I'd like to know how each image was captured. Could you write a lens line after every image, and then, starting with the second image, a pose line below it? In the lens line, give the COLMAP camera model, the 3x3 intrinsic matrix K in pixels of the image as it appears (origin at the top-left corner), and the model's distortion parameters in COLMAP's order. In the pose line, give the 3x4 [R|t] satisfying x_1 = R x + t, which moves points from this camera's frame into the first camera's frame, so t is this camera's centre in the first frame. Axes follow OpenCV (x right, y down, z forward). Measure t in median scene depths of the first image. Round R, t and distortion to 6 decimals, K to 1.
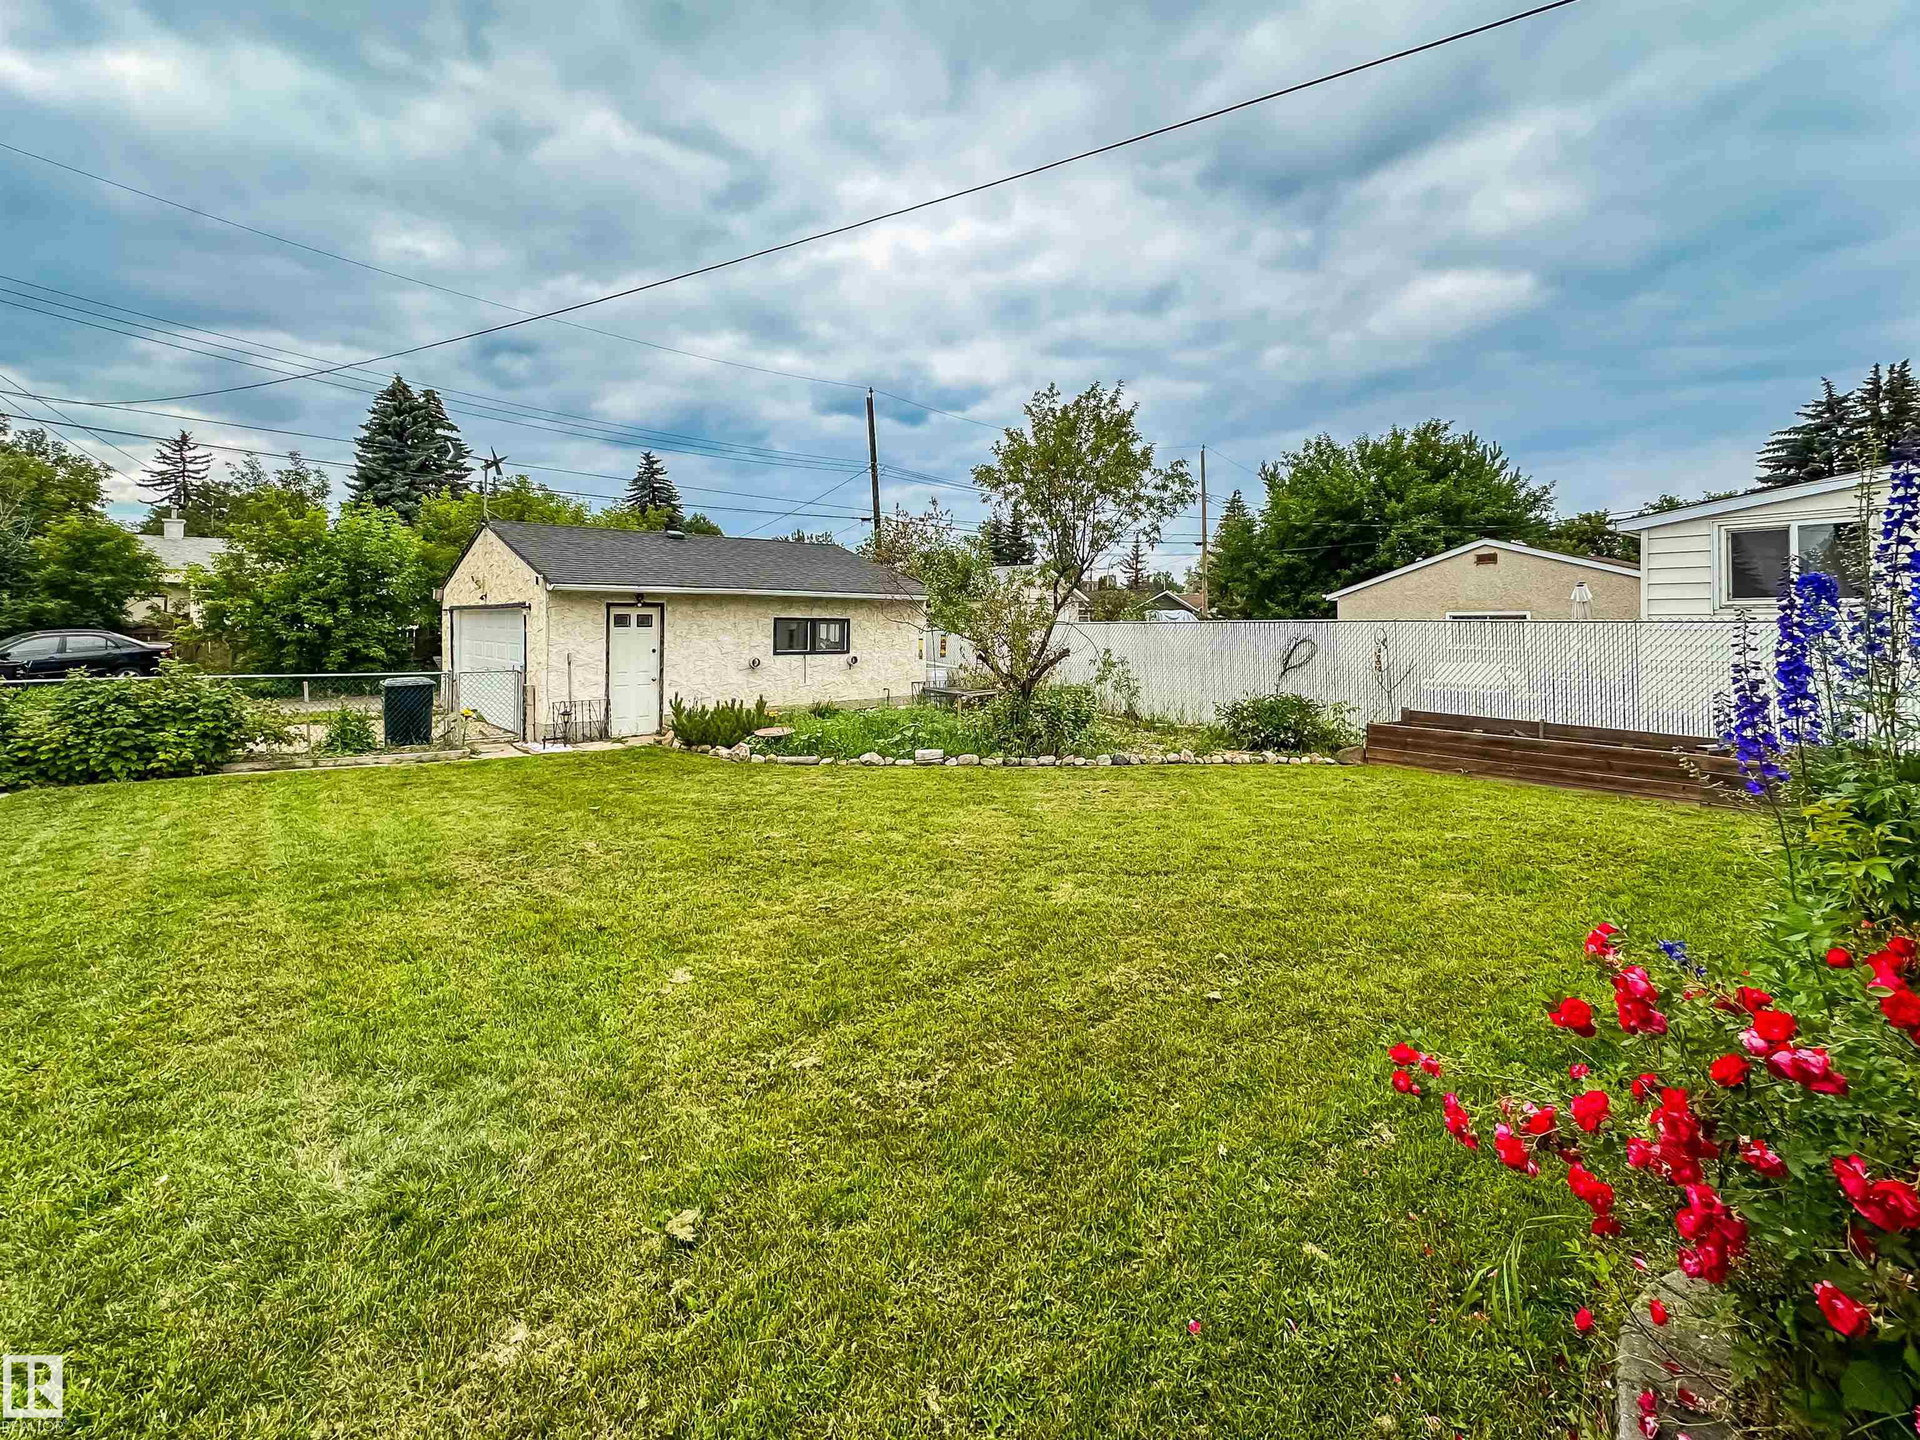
lens RADIAL K [[778.1, 0, 960.0], [0, 778.1, 720.0], [0, 0, 1]] dist [-0.000027, 0.000226]
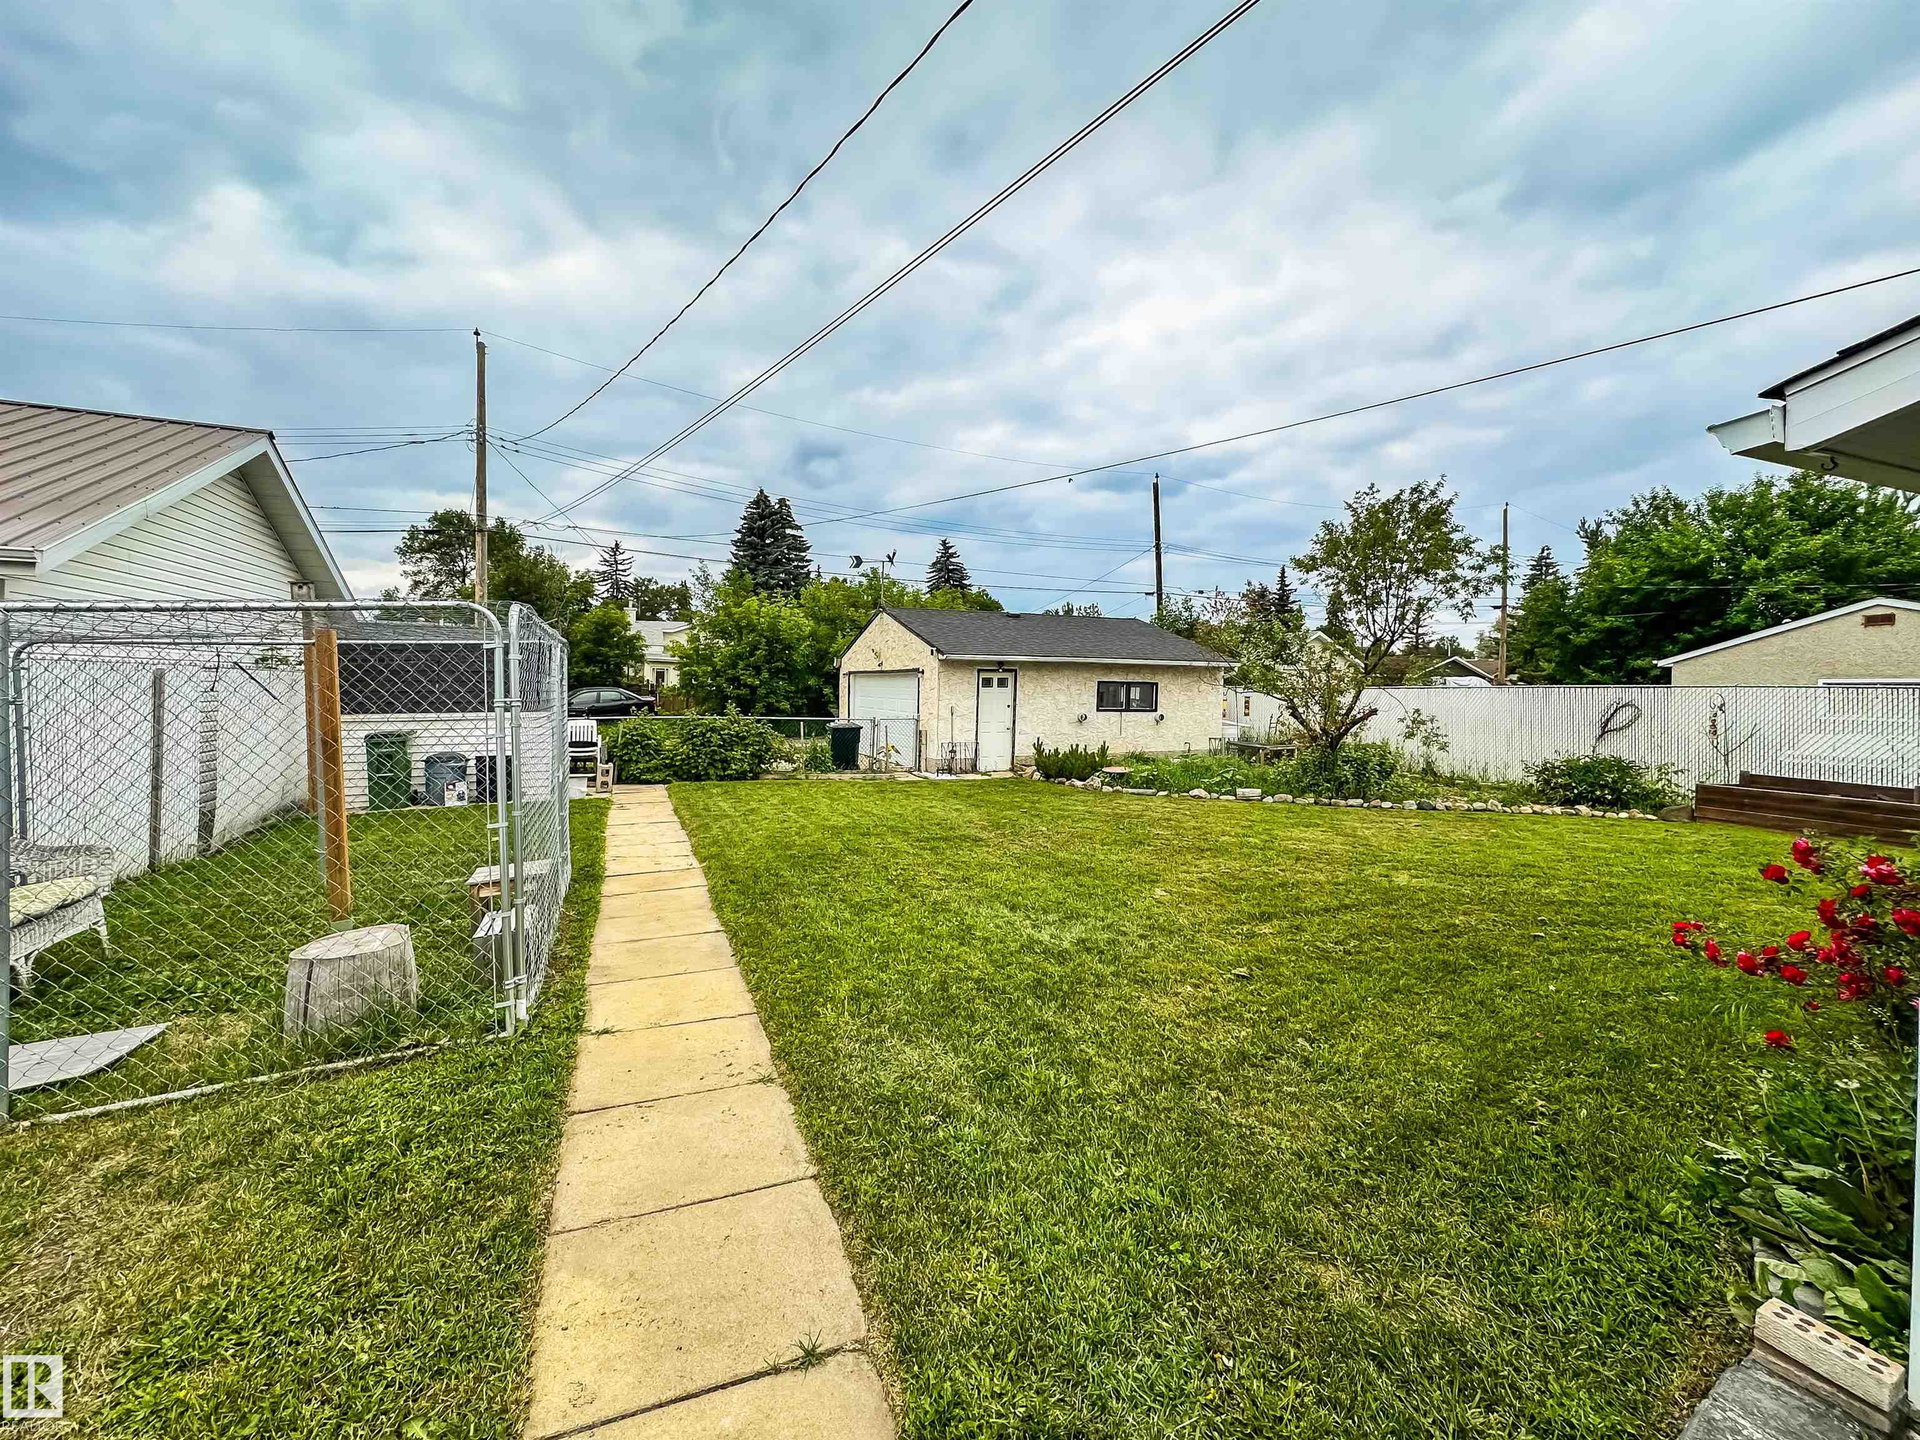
lens RADIAL K [[766.4, 0, 954.5], [0, 766.4, 765.4], [0, 0, 1]] dist [0.005263, 0.000273]
pose [[0.953508, 0.038359, -0.298917, -0.090658], [-0.045577, 0.998813, -0.017211, 0.032444], [0.297902, 0.030035, 0.954124, -0.216452]]
